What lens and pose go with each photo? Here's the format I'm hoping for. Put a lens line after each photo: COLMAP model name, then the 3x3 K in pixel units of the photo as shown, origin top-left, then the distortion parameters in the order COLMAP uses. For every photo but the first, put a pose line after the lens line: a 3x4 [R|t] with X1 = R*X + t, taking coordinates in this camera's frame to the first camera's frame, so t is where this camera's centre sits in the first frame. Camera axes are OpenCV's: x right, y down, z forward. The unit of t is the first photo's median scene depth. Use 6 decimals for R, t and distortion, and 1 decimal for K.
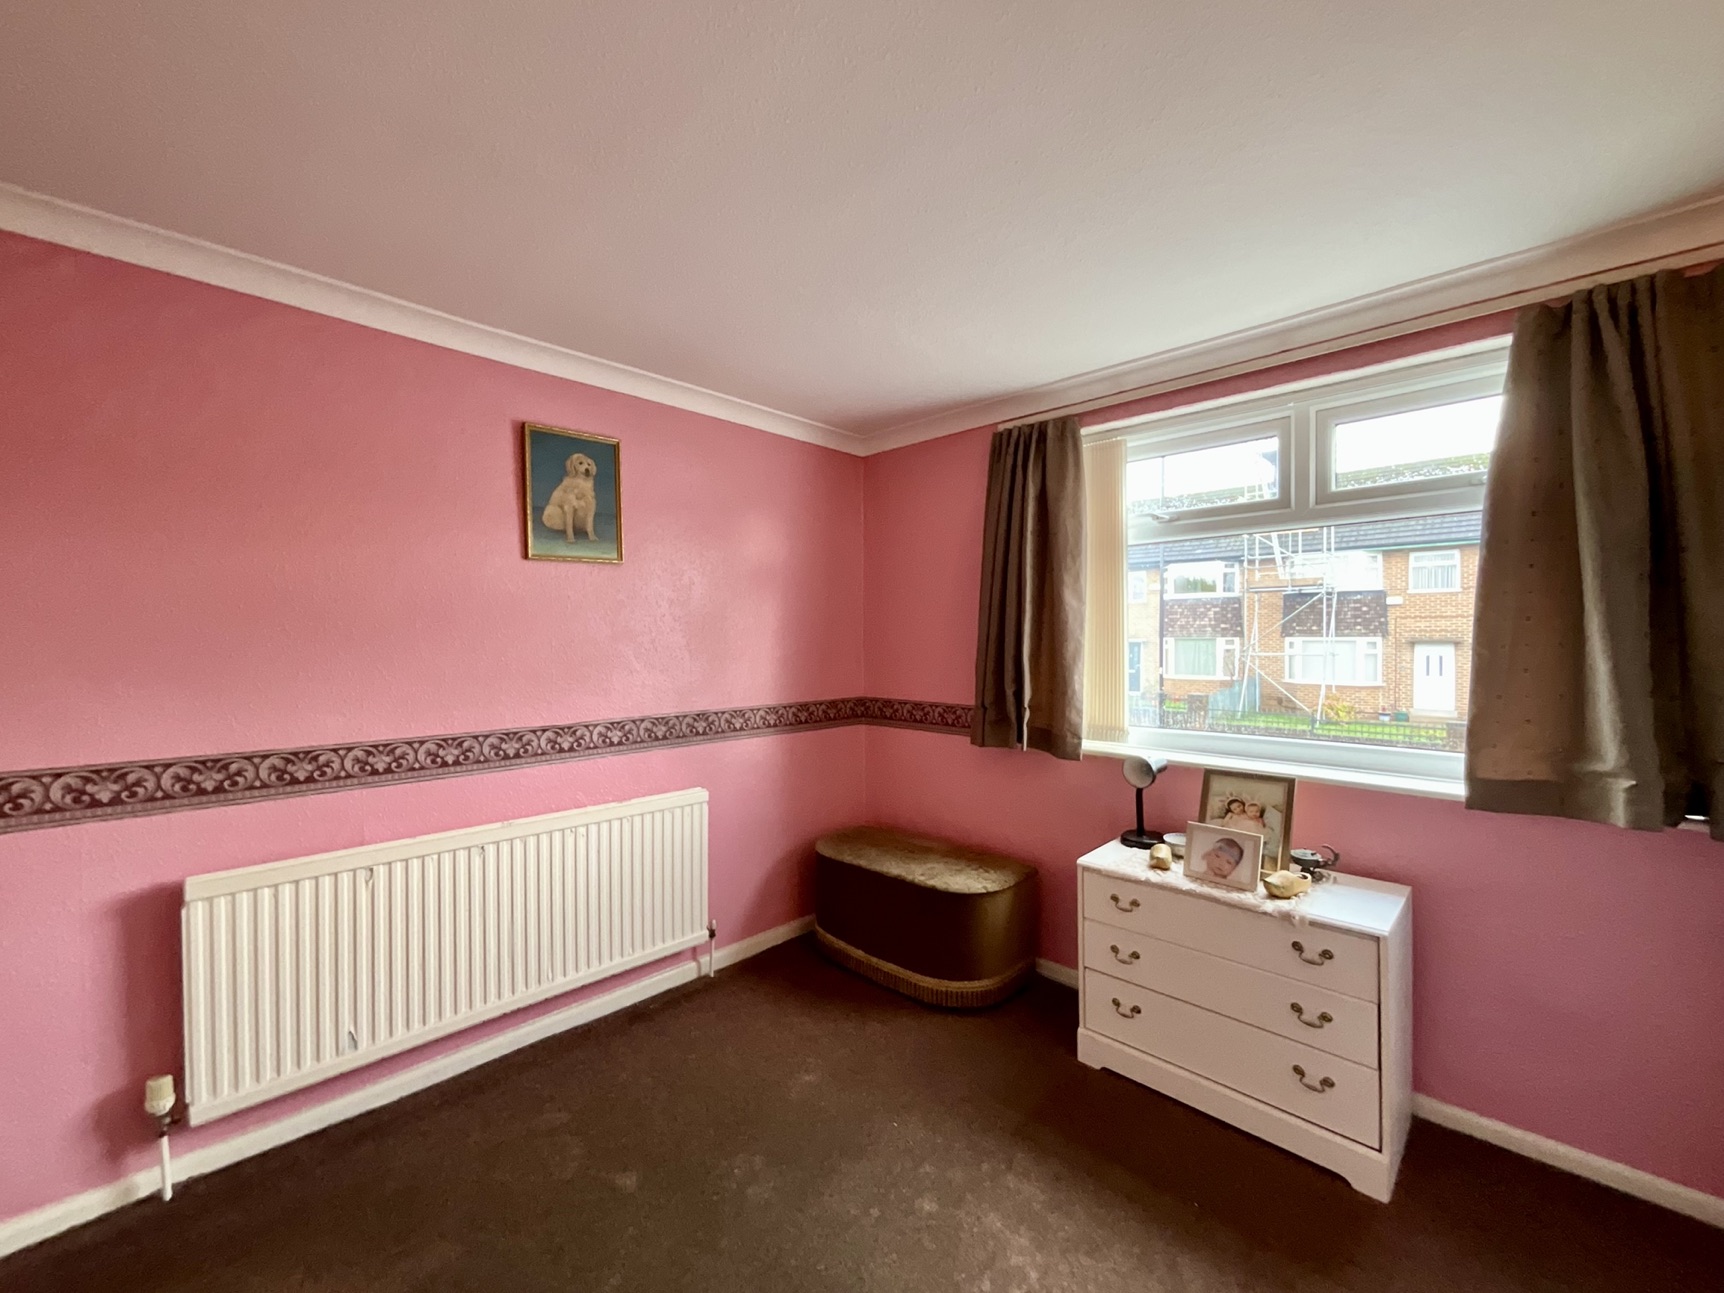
lens RADIAL K [[703.3, 0, 862.0], [0, 703.3, 646.5], [0, 0, 1]] dist [-0.001642, 0.000091]
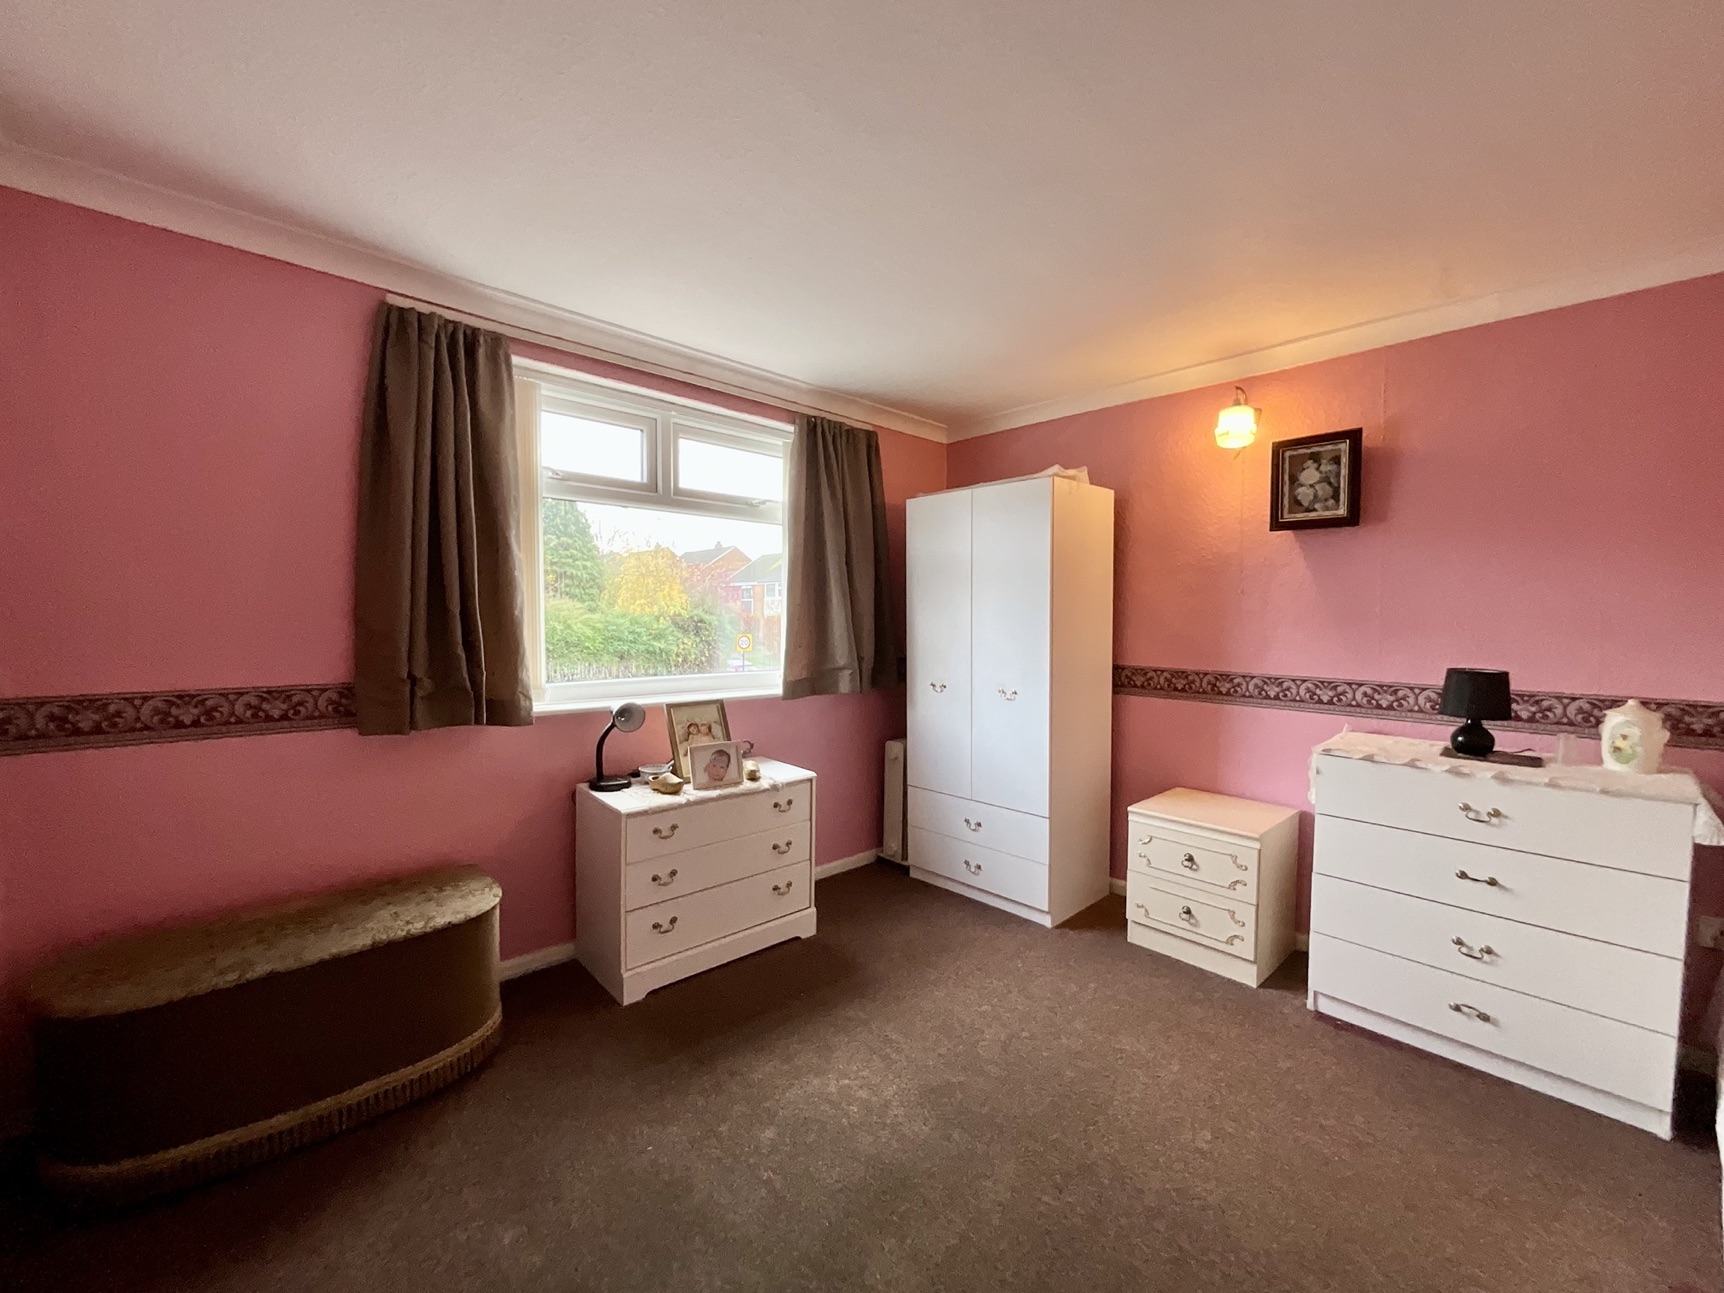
lens RADIAL K [[703.3, 0, 862.0], [0, 703.3, 646.5], [0, 0, 1]] dist [-0.001642, 0.000091]
pose [[0.042642, -0.039329, 0.998316, -0.706570], [0.001617, 0.999226, 0.039296, 0.030417], [-0.999089, -0.000061, 0.042673, 0.640258]]
